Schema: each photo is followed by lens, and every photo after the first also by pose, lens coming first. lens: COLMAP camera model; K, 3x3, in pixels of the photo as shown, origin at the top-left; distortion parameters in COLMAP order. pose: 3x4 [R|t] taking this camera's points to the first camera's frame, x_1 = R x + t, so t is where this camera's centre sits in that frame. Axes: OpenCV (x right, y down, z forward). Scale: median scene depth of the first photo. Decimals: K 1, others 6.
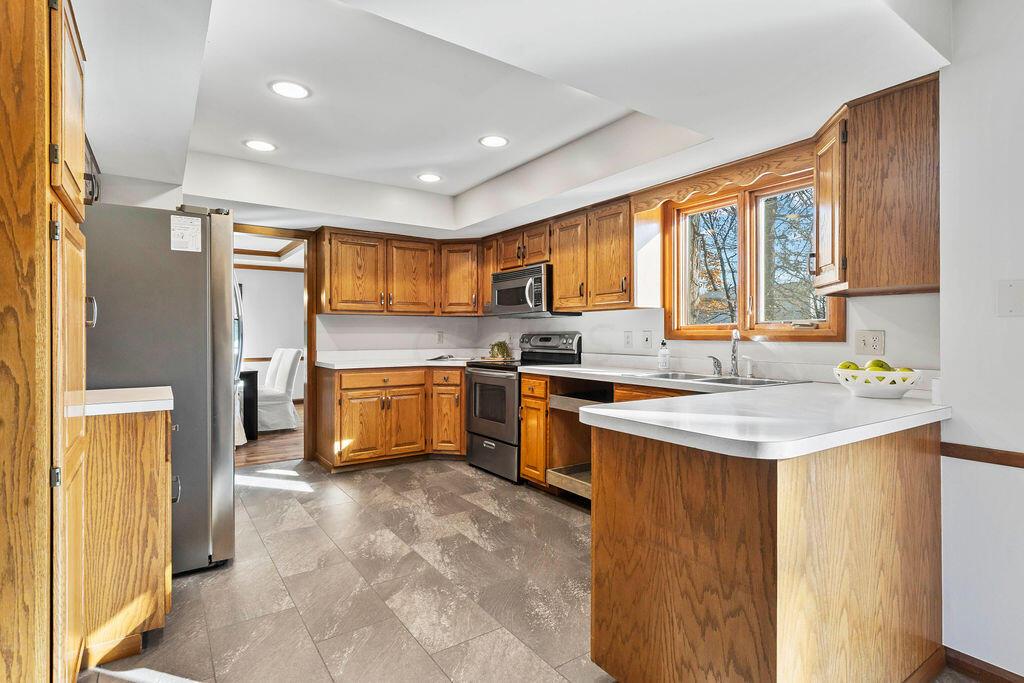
lens RADIAL K [[475.9, 0, 518.8], [0, 475.9, 336.4], [0, 0, 1]] dist [-0.004030, -0.000139]
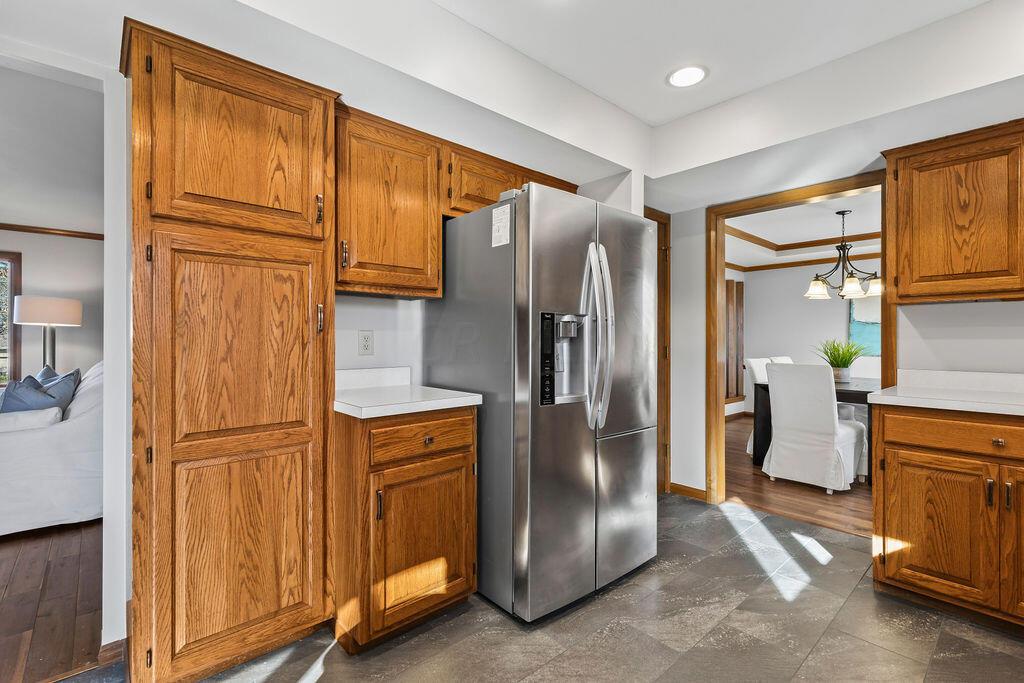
lens RADIAL K [[475.9, 0, 512.9], [0, 475.9, 334.9], [0, 0, 1]] dist [-0.004030, -0.000139]
pose [[0.124359, -0.005080, -0.992224, 0.109477], [0.000417, 0.999987, -0.005068, -0.008022], [0.992237, 0.000217, 0.124359, 0.497870]]
